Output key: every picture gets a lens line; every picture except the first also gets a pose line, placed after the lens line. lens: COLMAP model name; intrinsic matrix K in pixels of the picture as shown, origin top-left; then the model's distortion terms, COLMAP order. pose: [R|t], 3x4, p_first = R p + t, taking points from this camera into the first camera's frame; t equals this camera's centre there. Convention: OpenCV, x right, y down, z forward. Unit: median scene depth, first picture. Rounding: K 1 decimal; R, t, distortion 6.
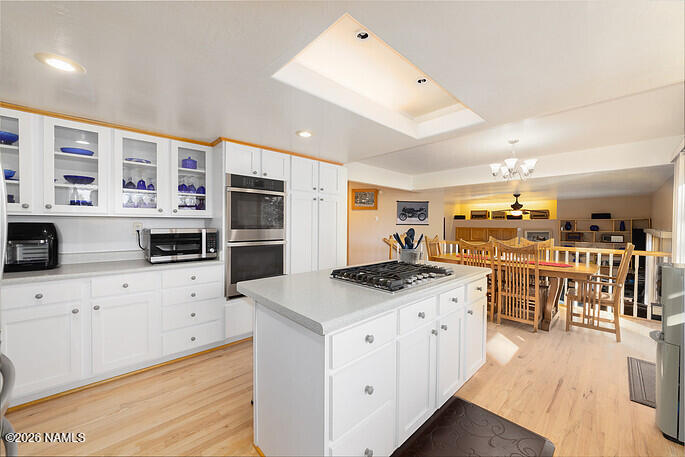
lens RADIAL K [[260.5, 0, 342.5], [0, 260.5, 228.5], [0, 0, 1]] dist [-0.000631, 0.000089]
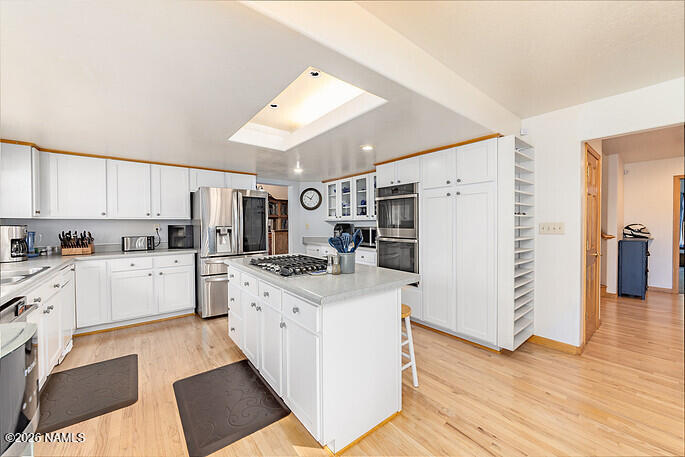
lens RADIAL K [[260.5, 0, 342.5], [0, 260.5, 228.5], [0, 0, 1]] dist [-0.000631, 0.000089]
pose [[-0.079975, 0.017659, -0.996640, 0.990286], [-0.014720, 0.999713, 0.018895, -0.016596], [0.996688, 0.016181, -0.079692, 0.935130]]
